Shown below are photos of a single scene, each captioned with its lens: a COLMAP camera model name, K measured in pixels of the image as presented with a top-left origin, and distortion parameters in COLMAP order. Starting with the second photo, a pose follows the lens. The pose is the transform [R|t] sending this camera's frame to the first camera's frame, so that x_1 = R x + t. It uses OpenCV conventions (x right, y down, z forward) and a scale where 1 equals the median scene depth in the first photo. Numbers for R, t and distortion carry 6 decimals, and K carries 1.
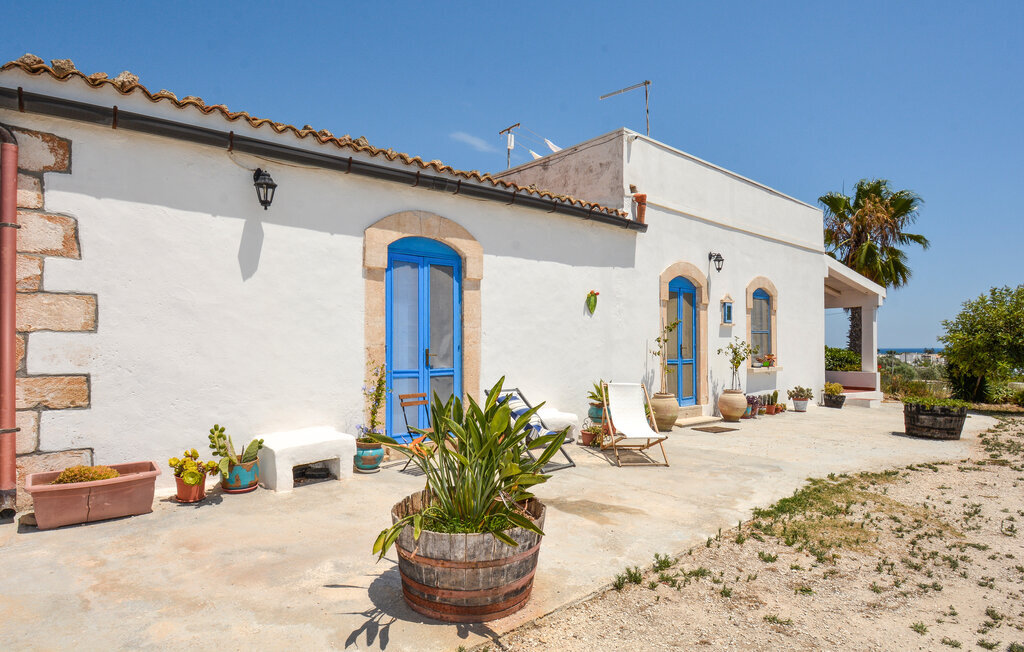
lens RADIAL K [[573.5, 0, 515.2], [0, 573.5, 343.8], [0, 0, 1]] dist [-0.002047, -0.004474]
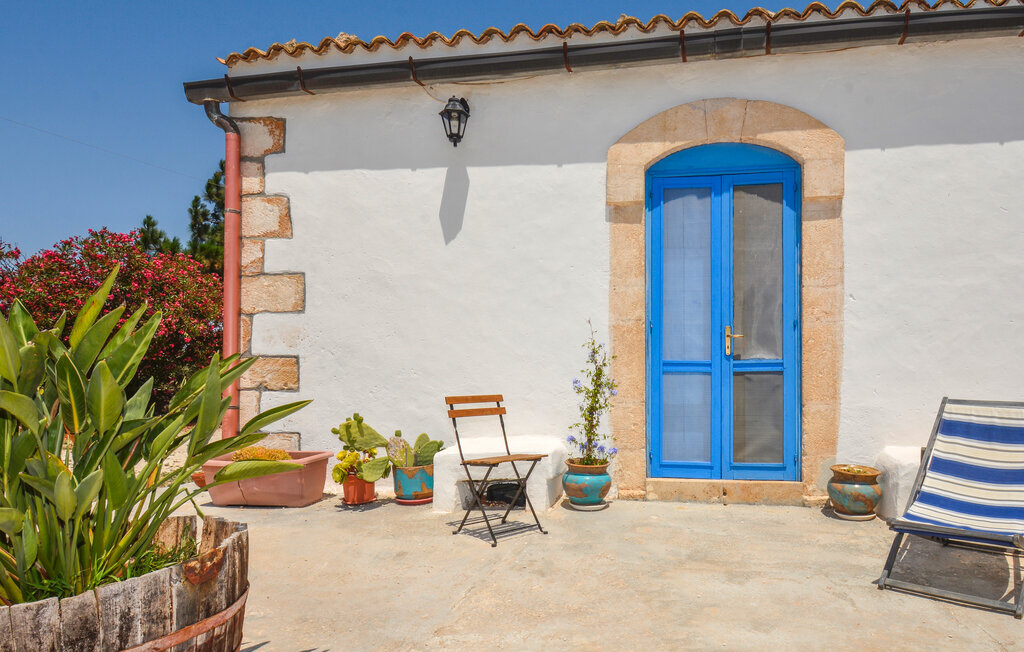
lens RADIAL K [[632.5, 0, 586.1], [0, 632.5, 383.4], [0, 0, 1]] dist [0.008460, -0.021053]
pose [[0.652637, -0.000133, -0.757671, 0.252251], [0.006231, 0.999967, 0.005192, 0.063847], [0.757645, -0.008109, 0.652616, 0.441624]]
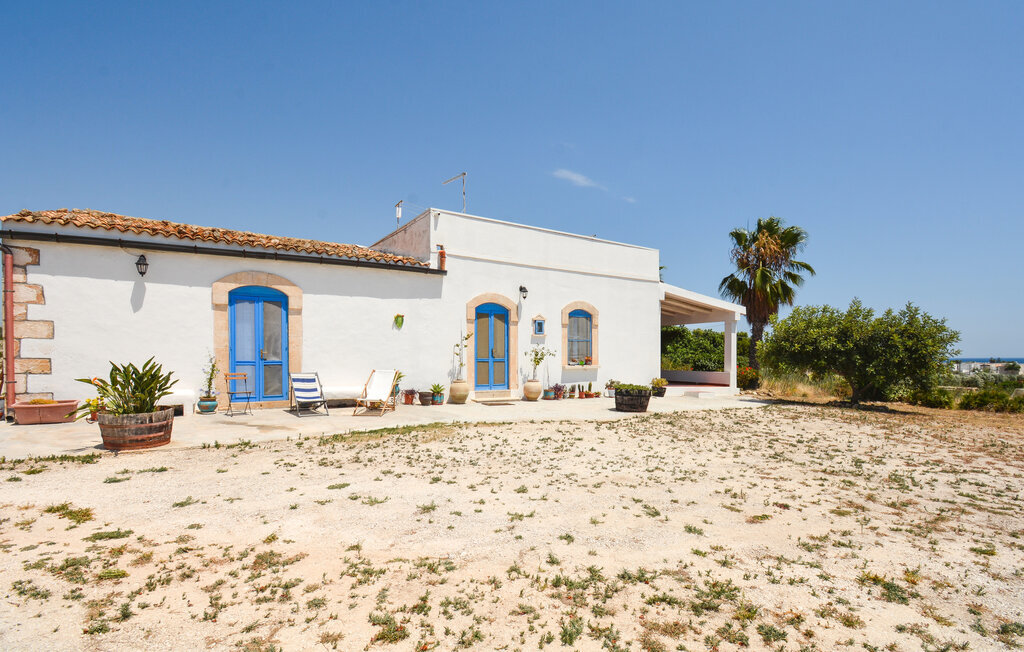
lens RADIAL K [[476.4, 0, 517.3], [0, 476.4, 367.4], [0, 0, 1]] dist [0.004631, -0.011959]
pose [[0.990737, 0.009405, -0.135469, 0.816184], [-0.004919, 0.999429, 0.033414, 0.012453], [0.135706, -0.032438, 0.990218, -0.347338]]
